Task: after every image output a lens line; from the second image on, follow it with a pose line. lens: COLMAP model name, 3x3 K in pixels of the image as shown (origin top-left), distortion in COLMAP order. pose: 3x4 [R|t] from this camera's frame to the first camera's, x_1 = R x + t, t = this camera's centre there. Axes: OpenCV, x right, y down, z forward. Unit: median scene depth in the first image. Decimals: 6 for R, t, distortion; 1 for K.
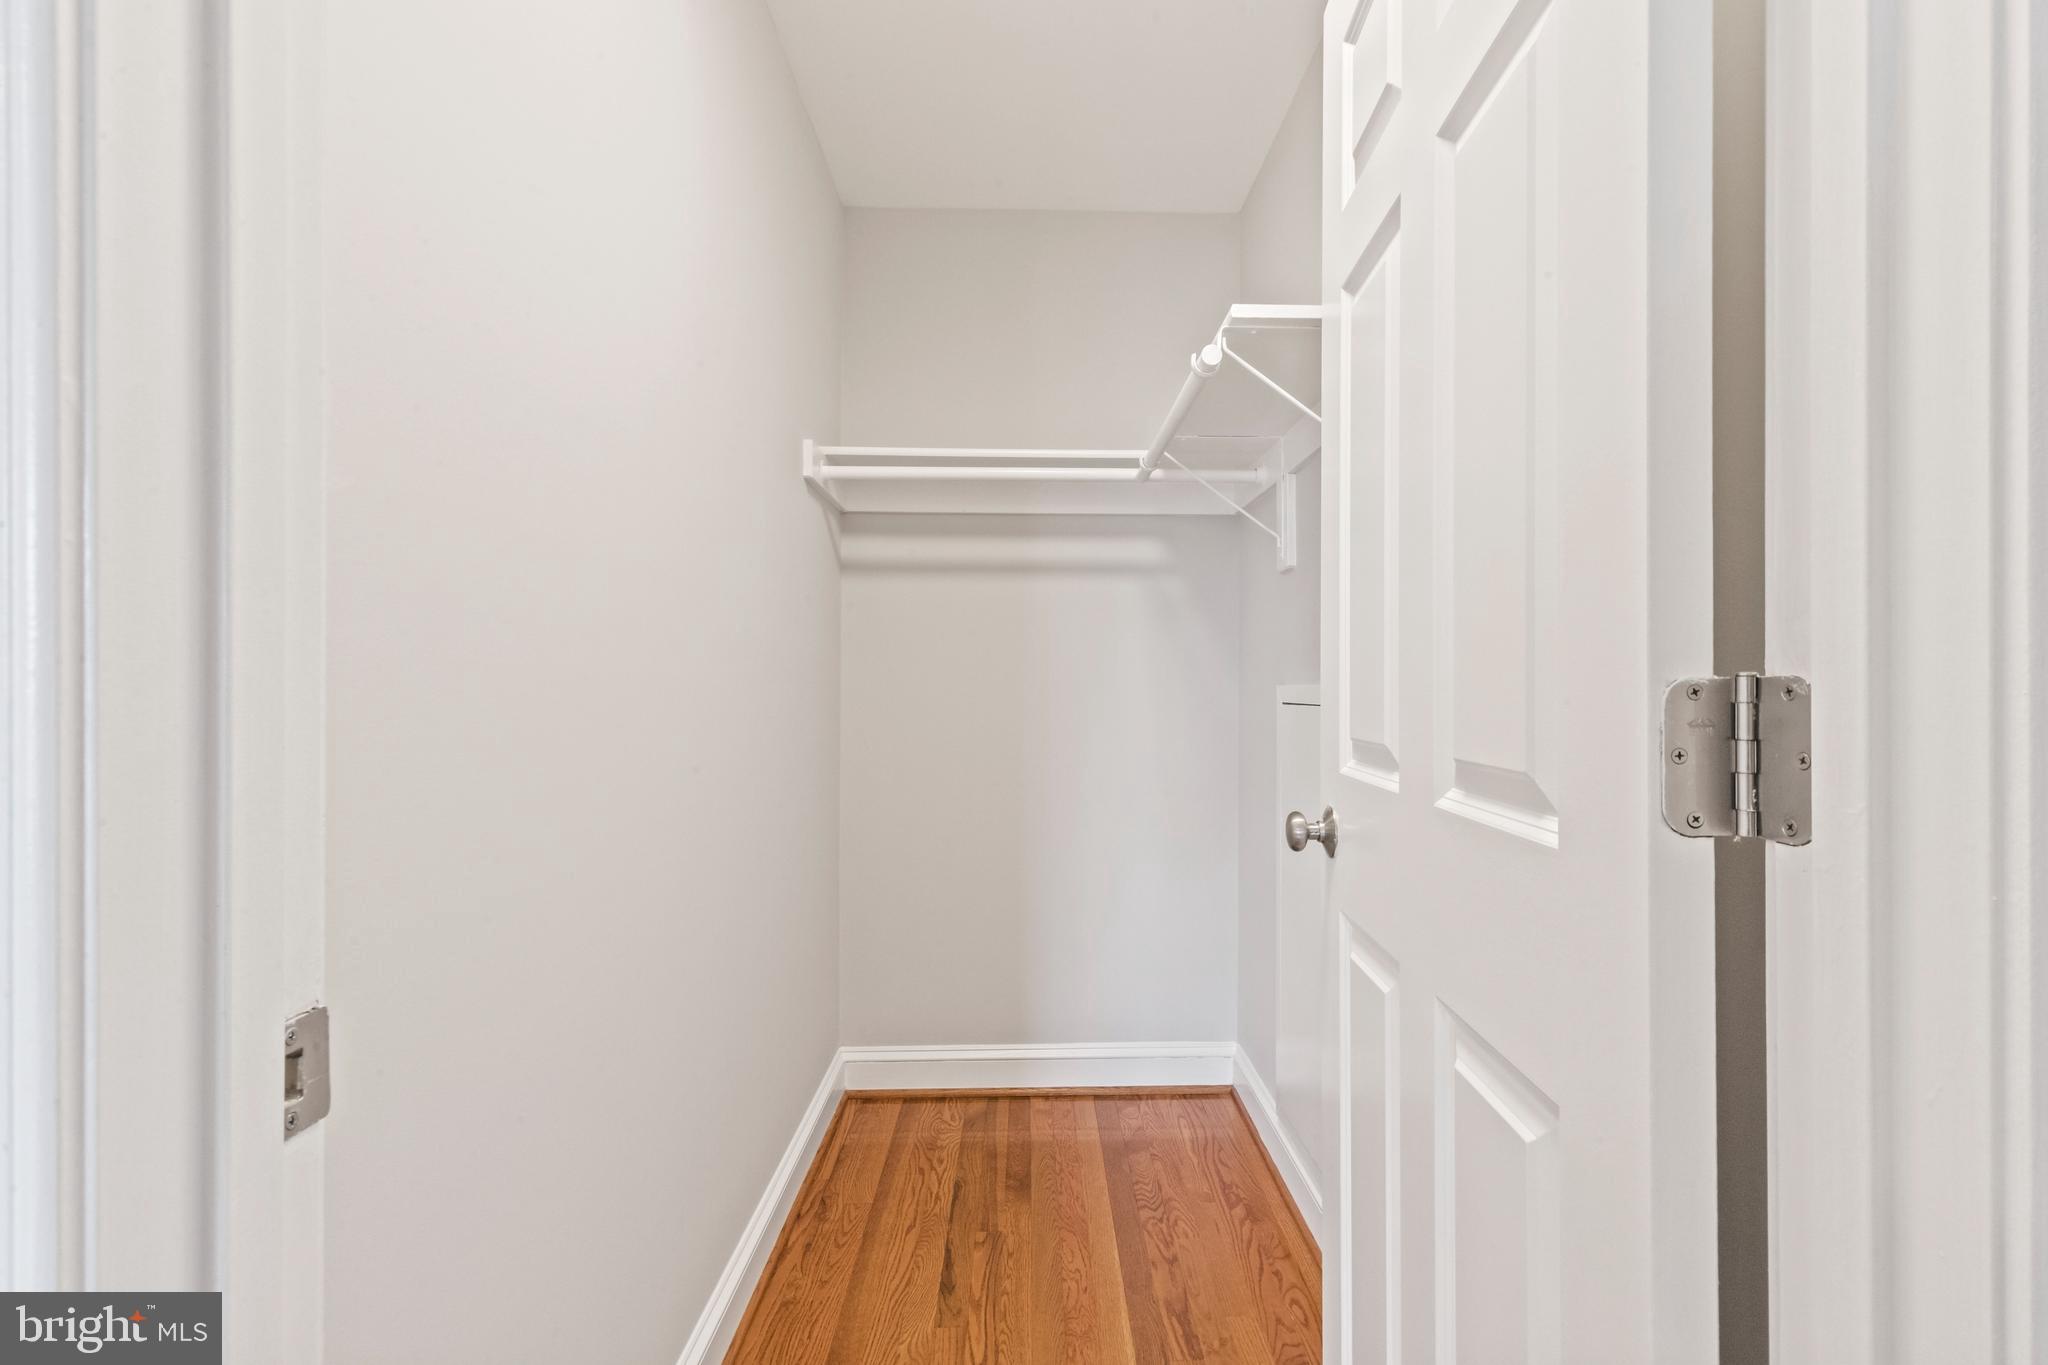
lens RADIAL K [[933.8, 0, 1027.1], [0, 933.8, 682.4], [0, 0, 1]] dist [-0.001402, 0.000393]
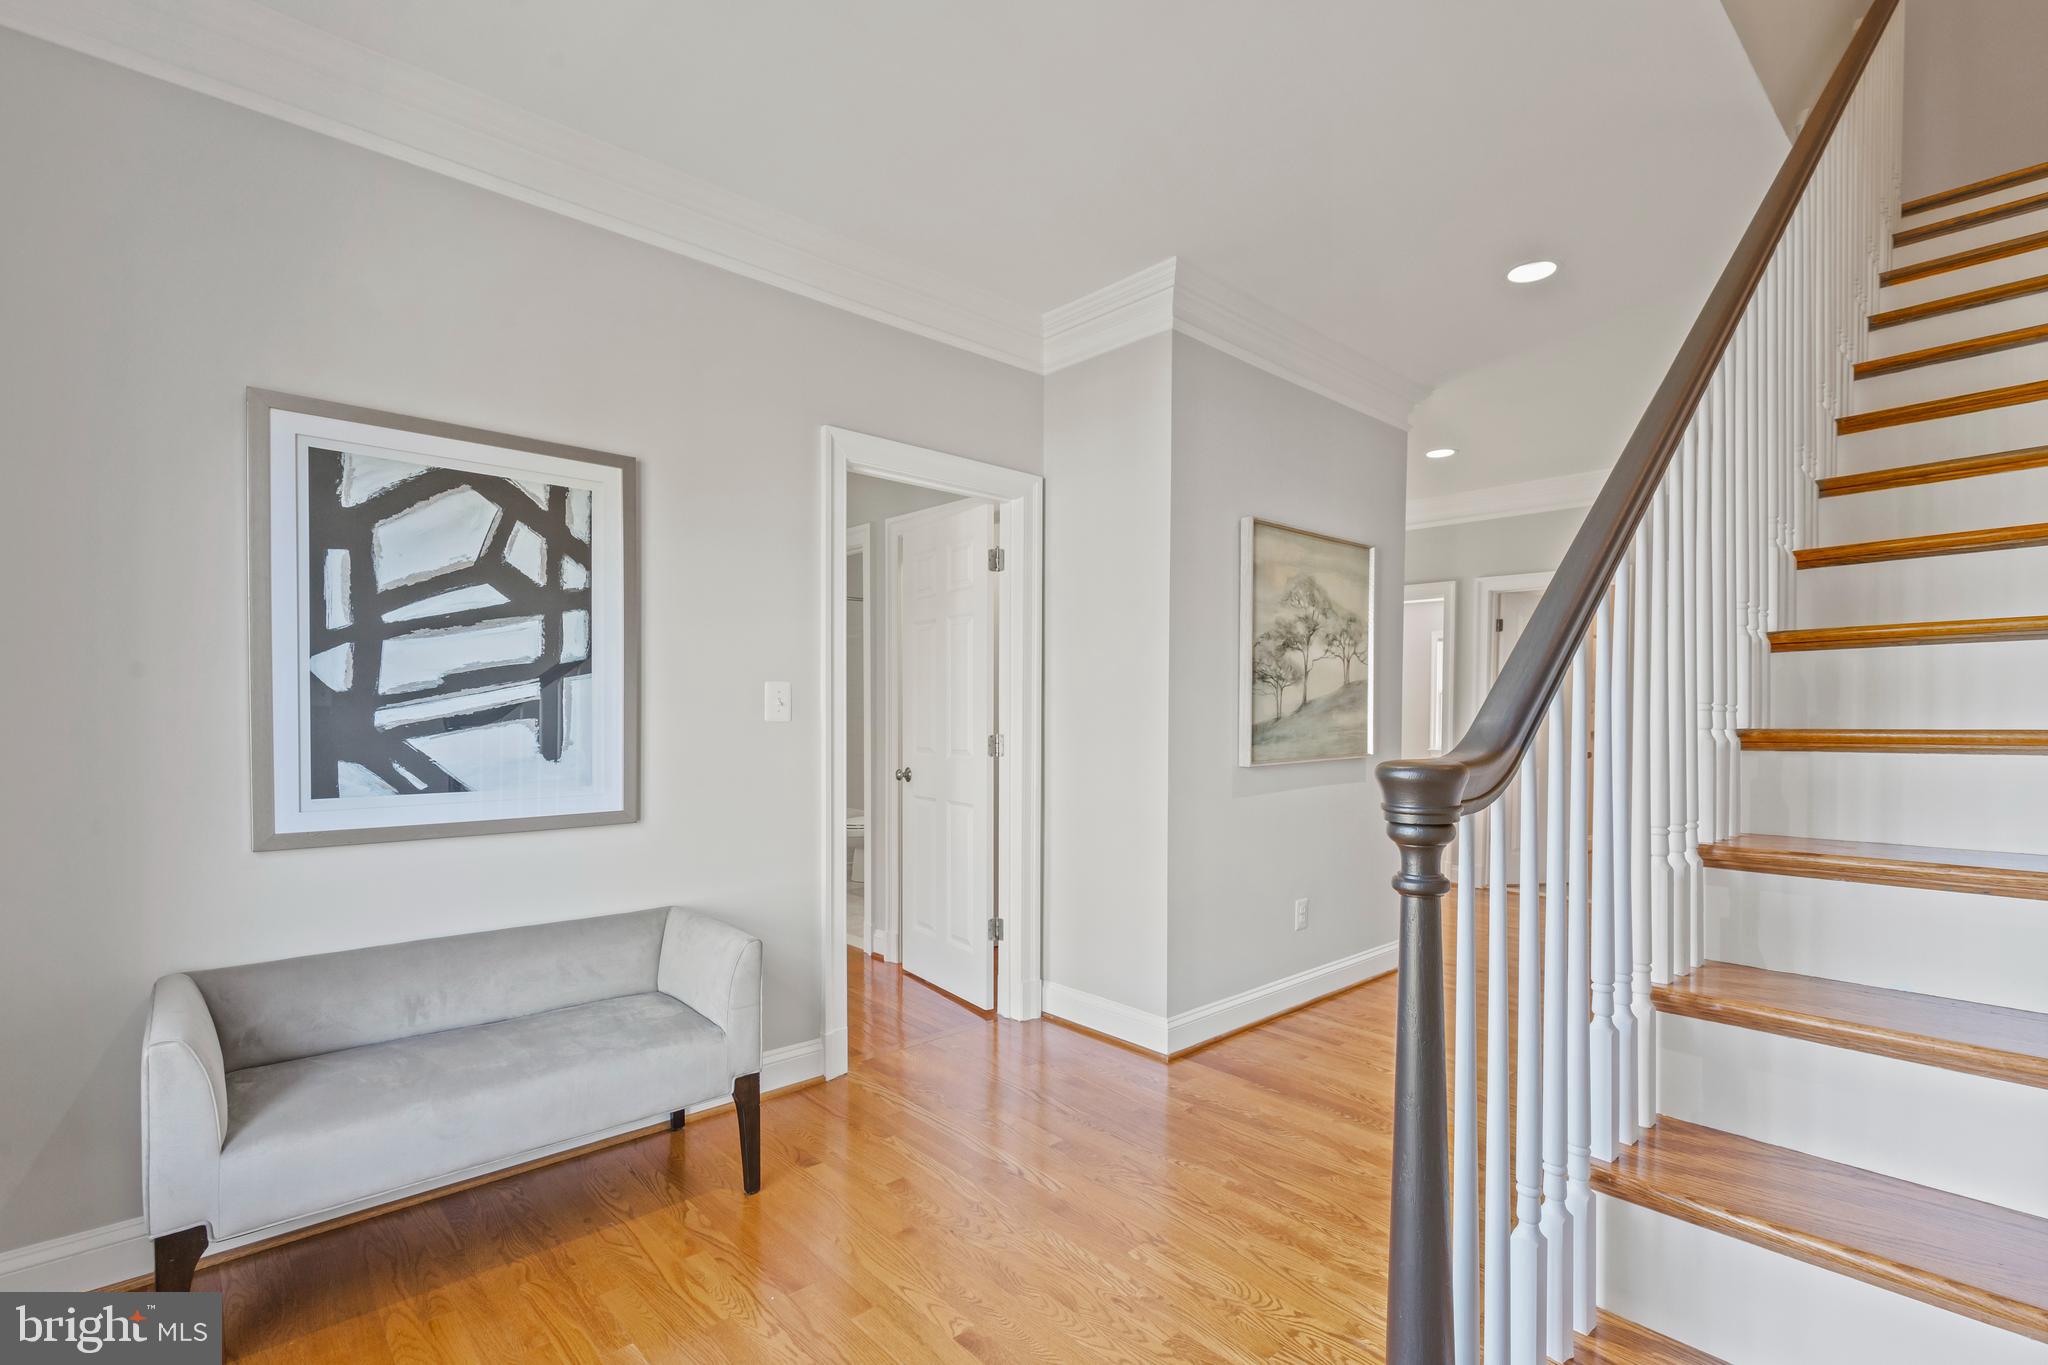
lens RADIAL K [[933.8, 0, 1027.5], [0, 933.8, 701.7], [0, 0, 1]] dist [-0.001402, 0.000393]
pose [[0.756362, 0.007108, 0.654115, -3.939147], [-0.002827, 0.999967, -0.007597, -1.672783], [-0.654147, 0.003897, 0.756357, -4.811930]]
